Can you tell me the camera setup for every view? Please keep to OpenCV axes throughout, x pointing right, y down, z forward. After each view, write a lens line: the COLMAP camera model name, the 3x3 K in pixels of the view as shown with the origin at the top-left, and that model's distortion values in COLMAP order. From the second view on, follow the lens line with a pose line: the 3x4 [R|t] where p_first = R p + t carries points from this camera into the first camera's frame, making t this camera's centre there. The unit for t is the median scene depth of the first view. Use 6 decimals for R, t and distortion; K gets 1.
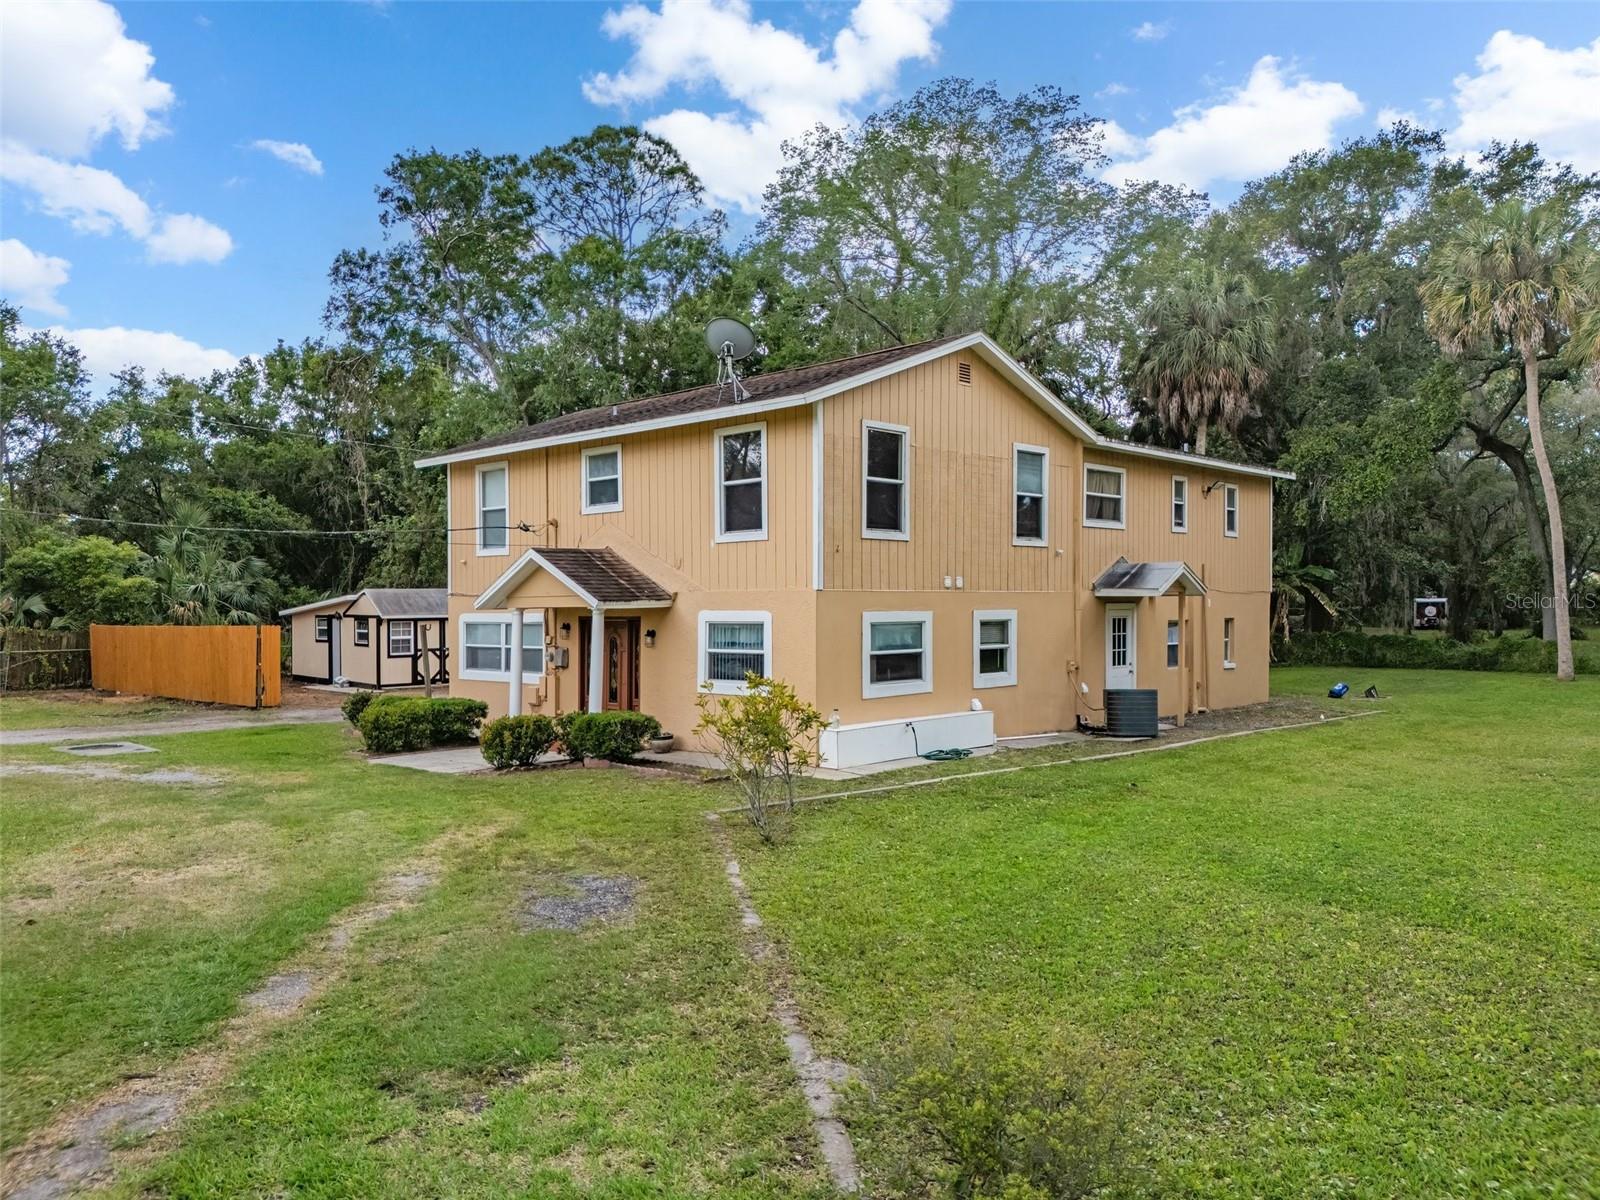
lens RADIAL K [[1264.9, 0, 792.3], [0, 1264.9, 609.2], [0, 0, 1]] dist [0.017117, -0.013046]
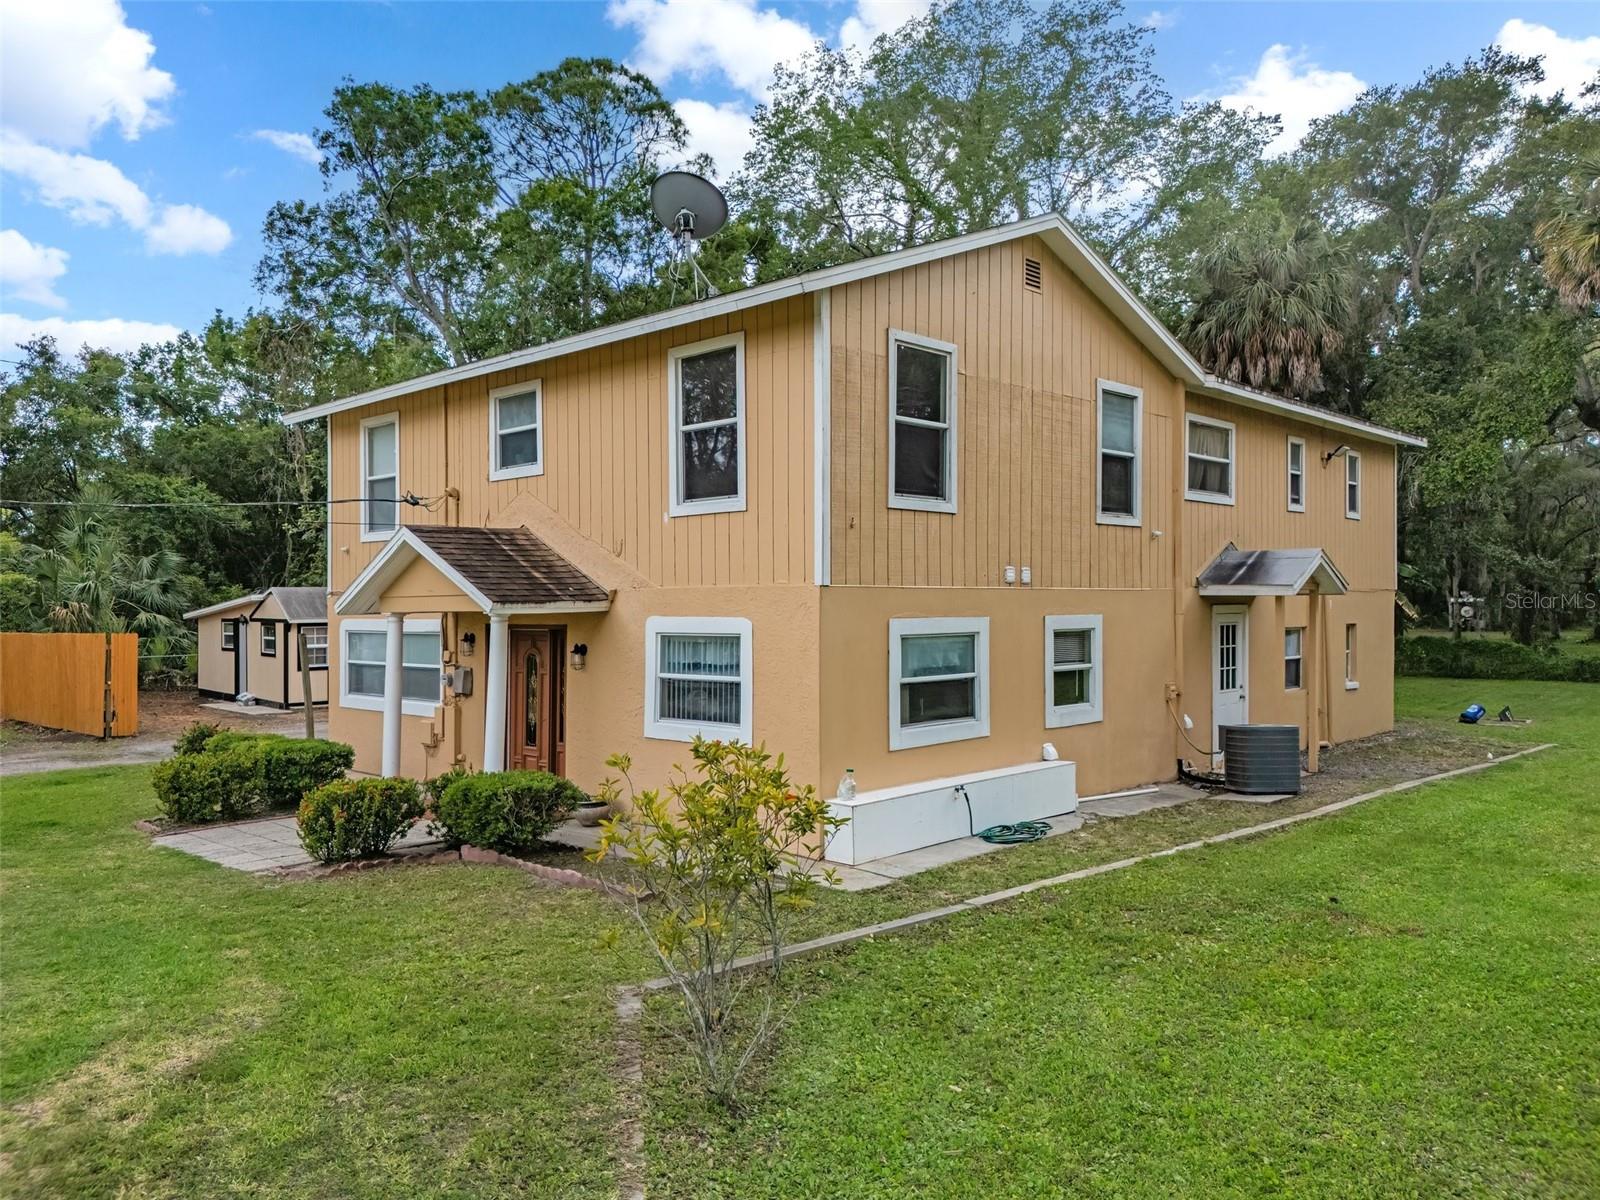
lens RADIAL K [[1264.9, 0, 800.2], [0, 1264.9, 594.1], [0, 0, 1]] dist [0.017117, -0.013046]
pose [[0.999978, -0.000495, 0.006673, 0.002726], [0.000574, 0.999930, -0.011809, -0.001910], [-0.006666, 0.011812, 0.999908, 0.204268]]
